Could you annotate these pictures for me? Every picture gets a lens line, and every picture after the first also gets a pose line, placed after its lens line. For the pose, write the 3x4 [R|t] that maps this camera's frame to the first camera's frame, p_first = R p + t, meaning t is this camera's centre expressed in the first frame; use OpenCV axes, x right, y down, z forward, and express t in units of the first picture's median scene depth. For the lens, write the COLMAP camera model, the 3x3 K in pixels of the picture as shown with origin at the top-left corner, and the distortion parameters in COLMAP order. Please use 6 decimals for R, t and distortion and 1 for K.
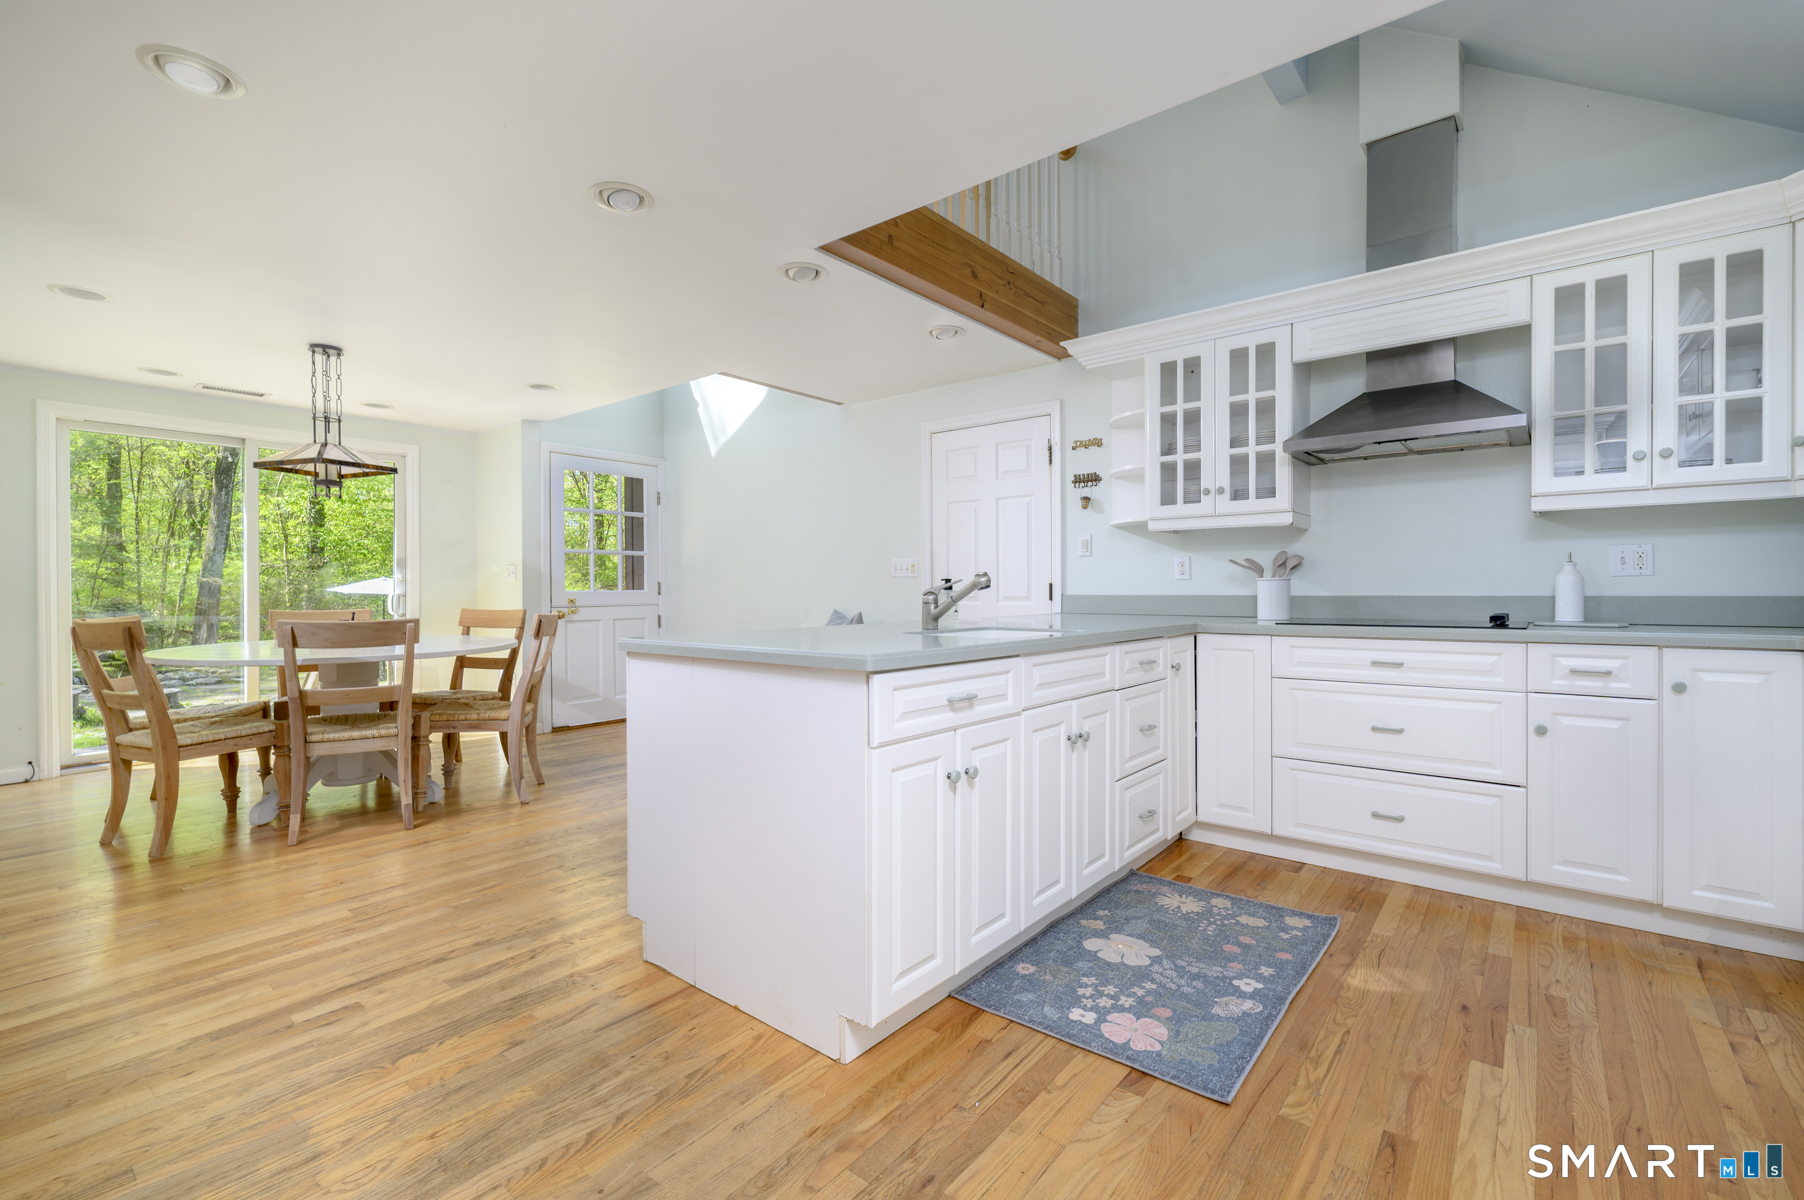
lens RADIAL K [[791.8, 0, 893.5], [0, 791.8, 595.5], [0, 0, 1]] dist [0.005587, -0.002751]
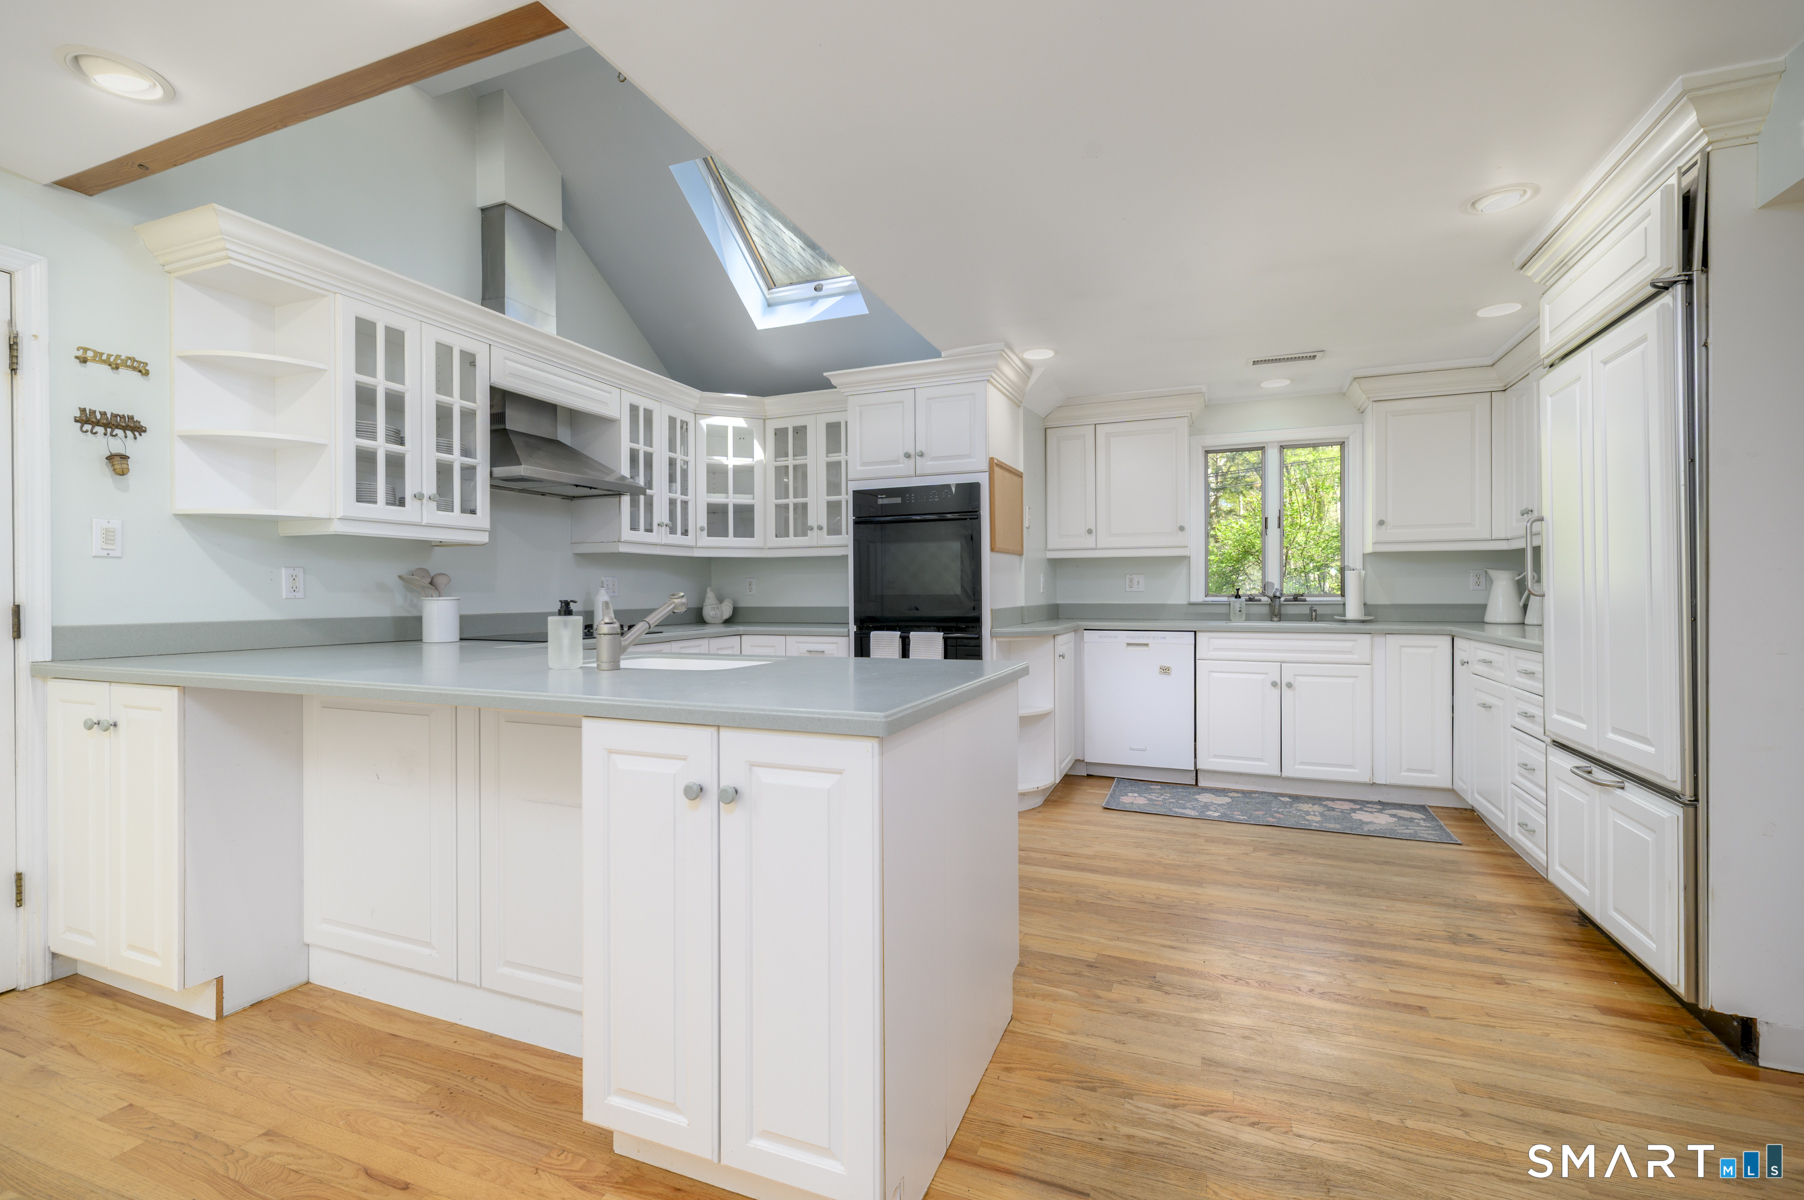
lens RADIAL K [[791.8, 0, 899.4], [0, 791.8, 599.8], [0, 0, 1]] dist [0.005587, -0.002751]
pose [[-0.308729, -0.004615, 0.951139, -0.758811], [0.012470, 0.999883, 0.008899, -0.027274], [-0.951068, 0.014608, -0.308635, 1.016009]]
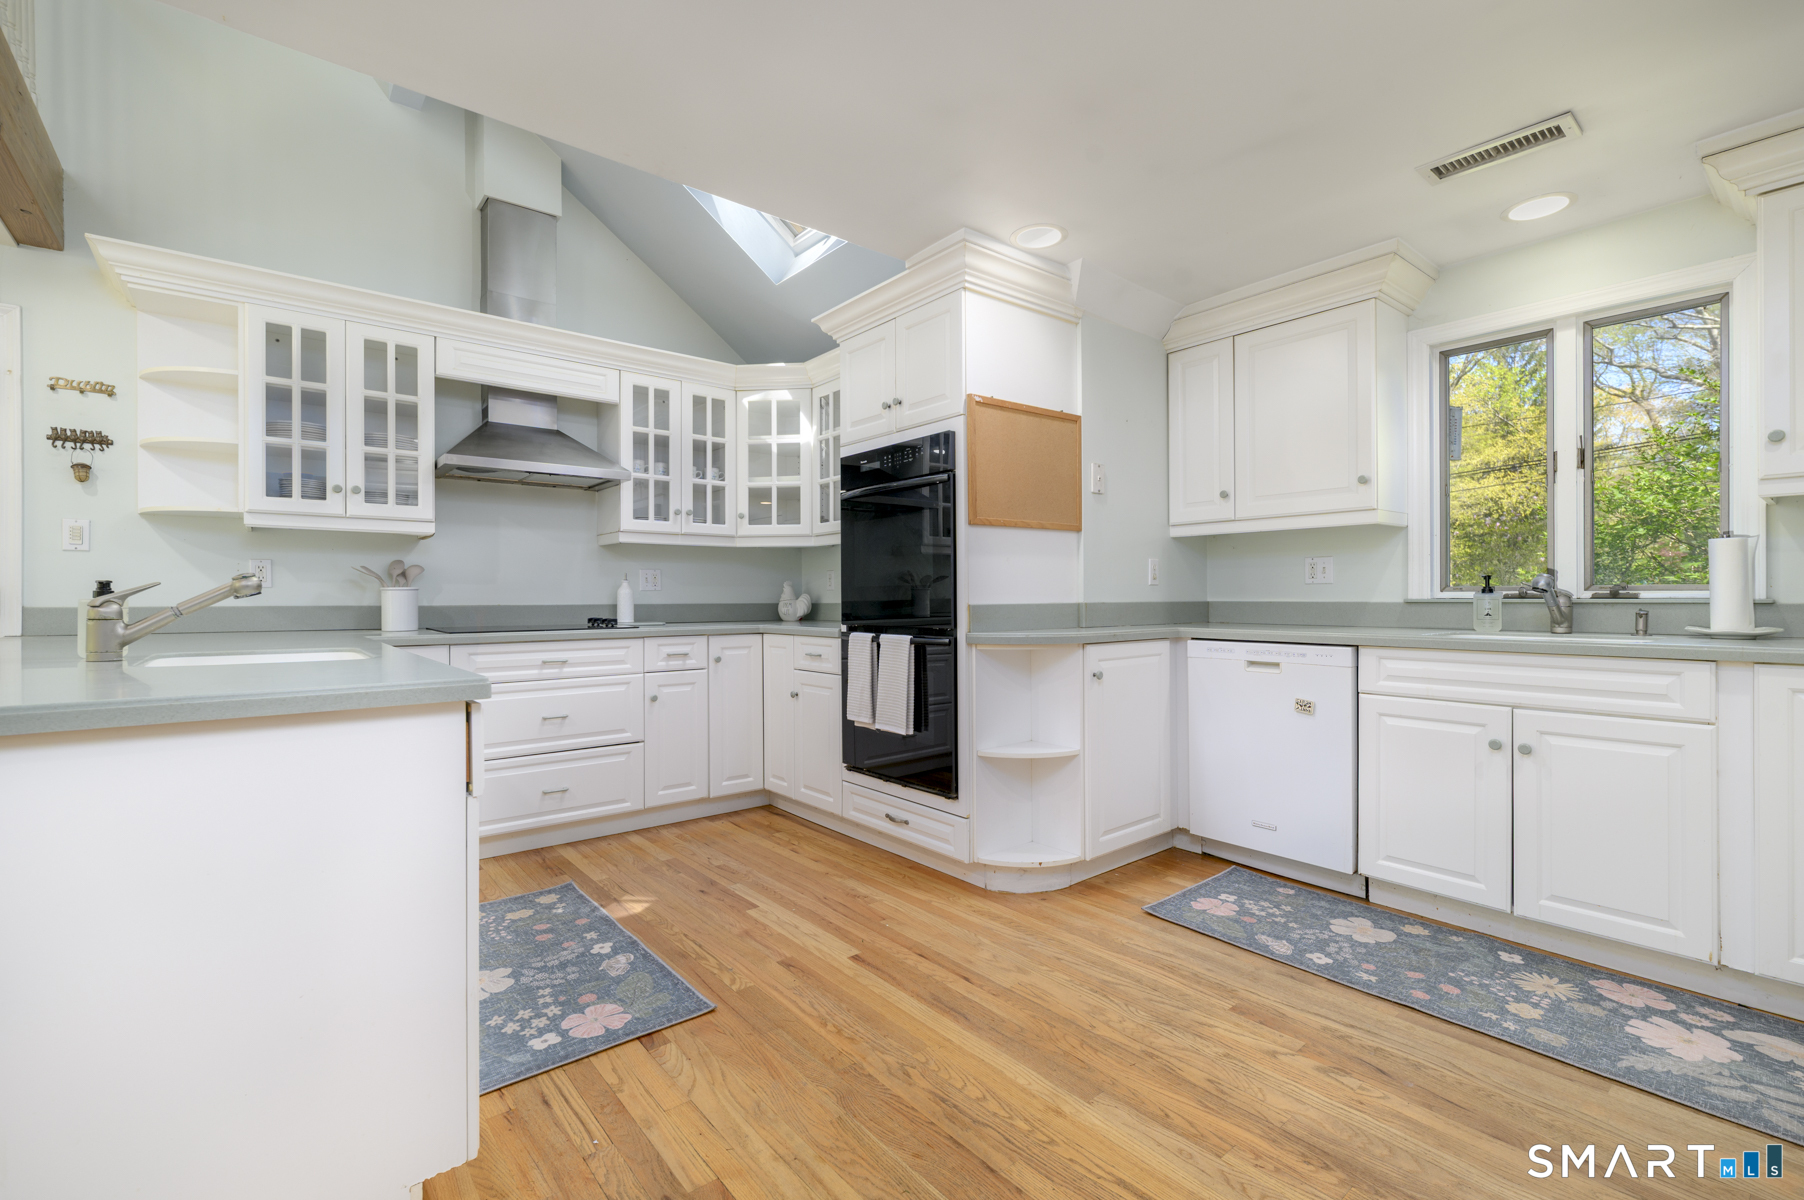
lens RADIAL K [[791.8, 0, 897.7], [0, 791.8, 598.0], [0, 0, 1]] dist [0.005587, -0.002751]
pose [[0.187248, 0.001317, 0.982312, -0.469071], [0.009126, 0.999954, -0.003080, -0.001639], [-0.982270, 0.009541, 0.187227, 0.292590]]
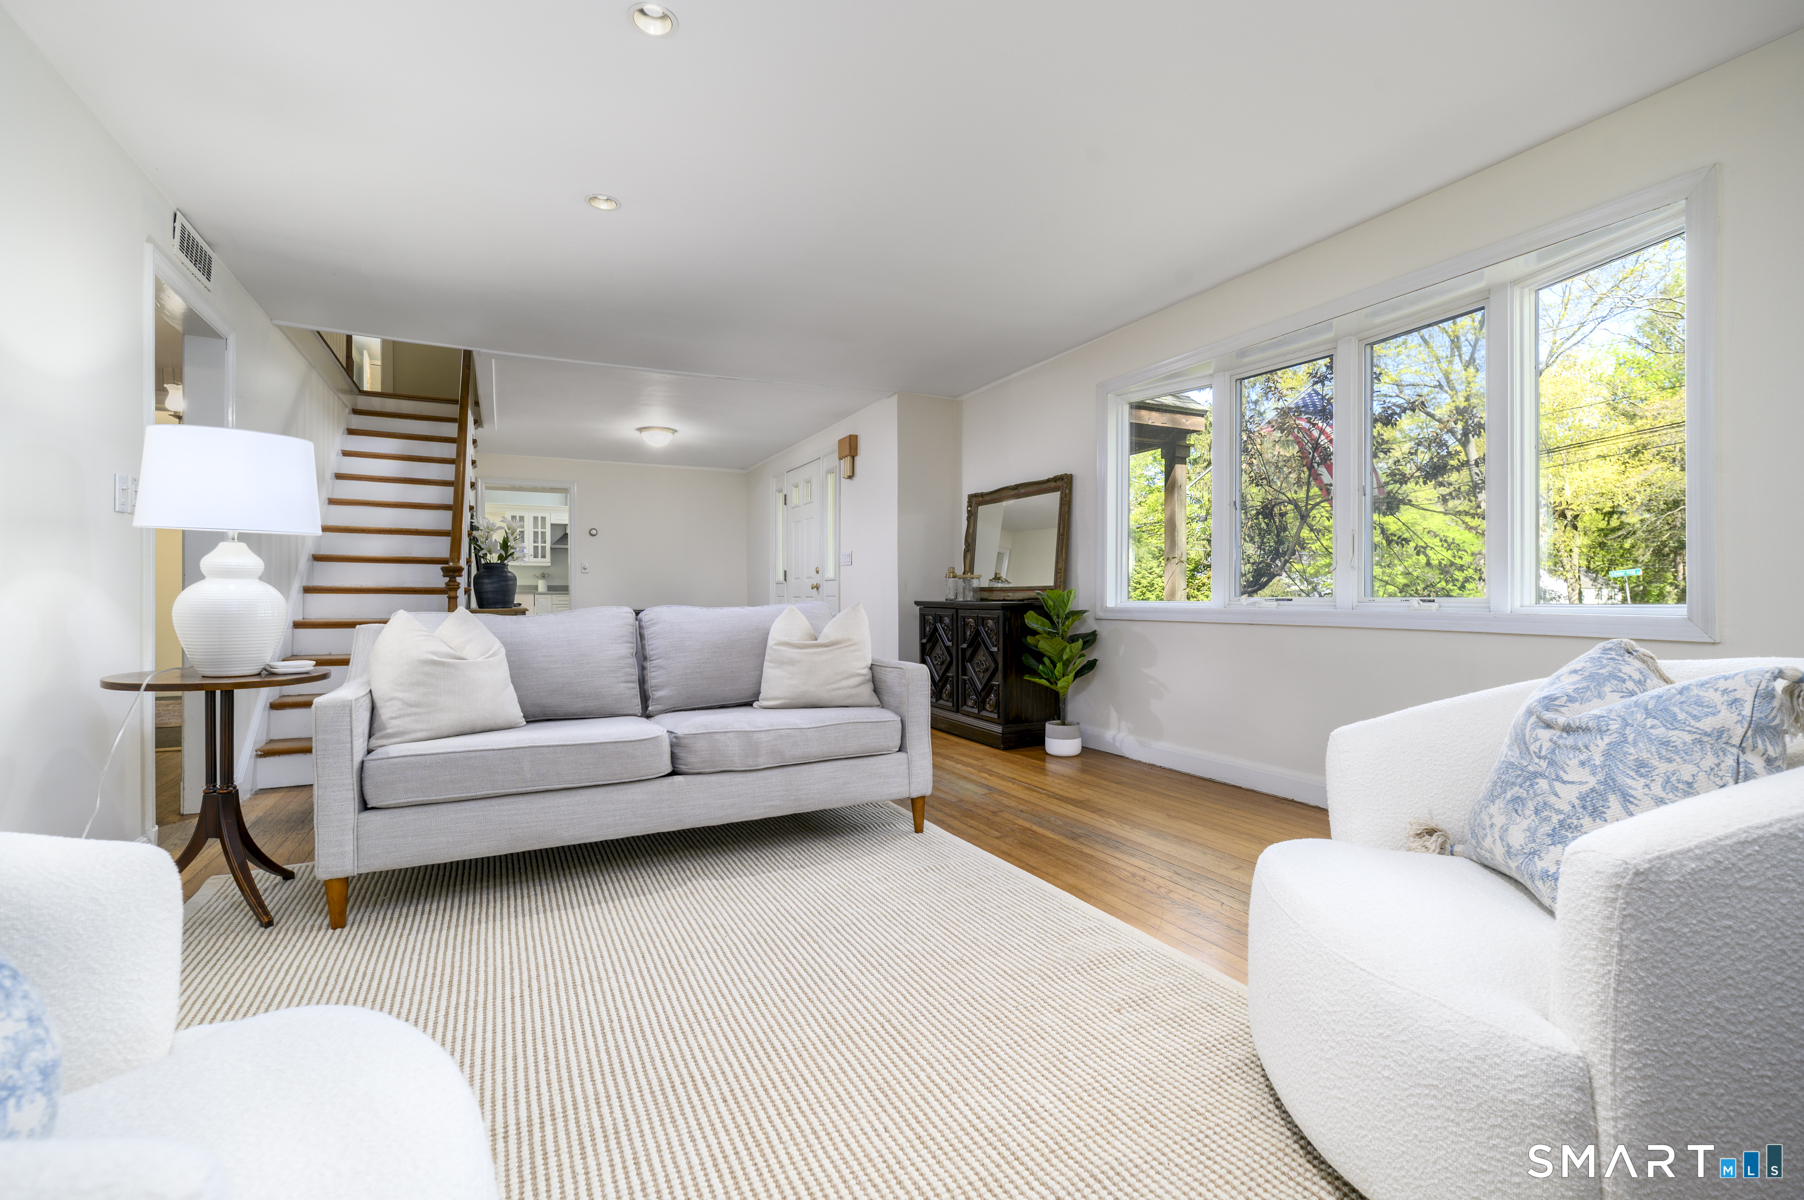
lens RADIAL K [[791.8, 0, 902.3], [0, 791.8, 597.9], [0, 0, 1]] dist [0.005587, -0.002751]
pose [[0.391891, -0.002134, 0.920009, -2.869547], [0.007217, 0.999974, -0.000754, 0.095624], [-0.919983, 0.006936, 0.391896, -2.501316]]
